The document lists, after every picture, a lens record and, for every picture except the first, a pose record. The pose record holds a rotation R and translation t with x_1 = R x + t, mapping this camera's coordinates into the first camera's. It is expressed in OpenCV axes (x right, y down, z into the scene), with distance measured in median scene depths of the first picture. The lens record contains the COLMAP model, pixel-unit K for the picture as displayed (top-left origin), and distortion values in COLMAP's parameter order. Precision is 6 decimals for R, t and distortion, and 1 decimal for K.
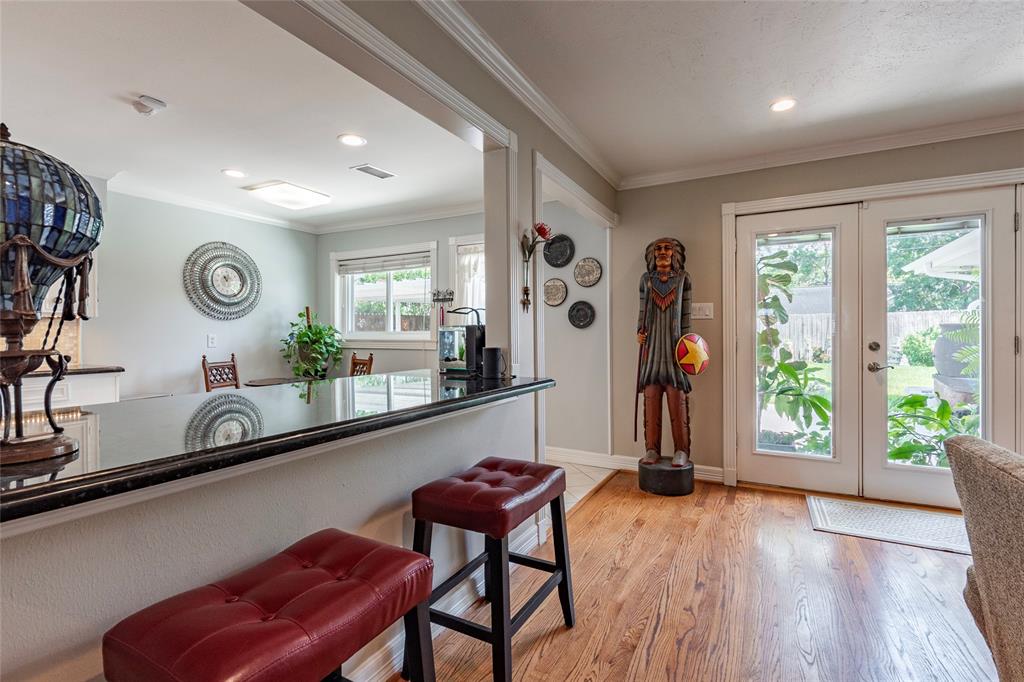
lens RADIAL K [[467.5, 0, 512.8], [0, 467.5, 339.3], [0, 0, 1]] dist [-0.001202, -0.000372]
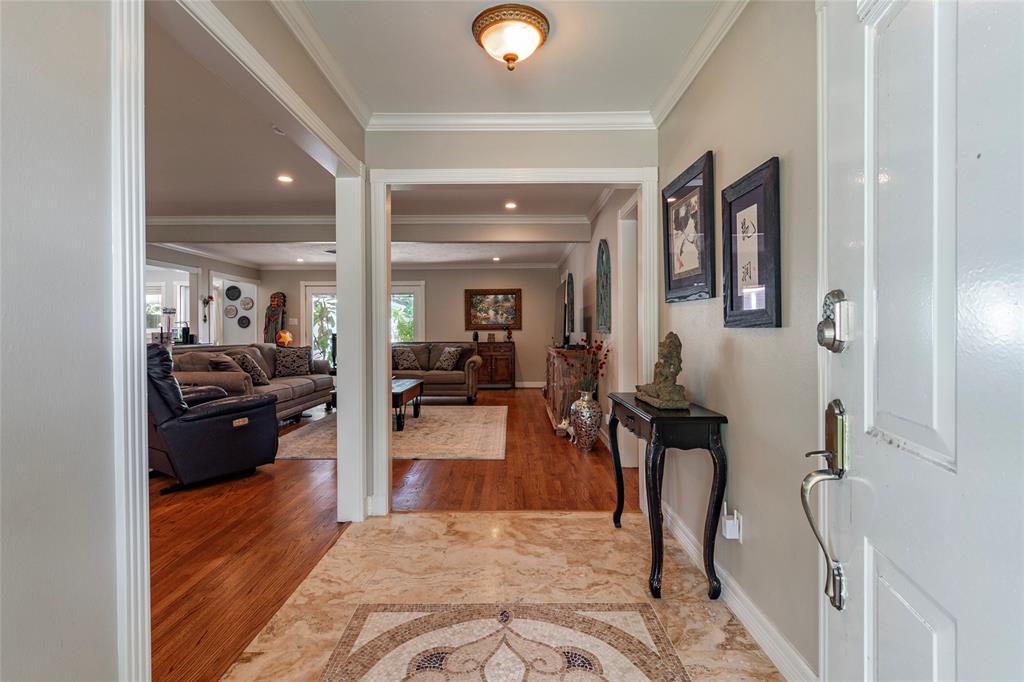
lens RADIAL K [[482.8, 0, 512.0], [0, 482.8, 341.0], [0, 0, 1]] dist [-0.003613, -0.000372]
pose [[0.881558, -0.005412, 0.472046, 0.185503], [0.001926, 0.999967, 0.007869, 0.023100], [-0.472073, -0.006028, 0.881539, -1.659940]]
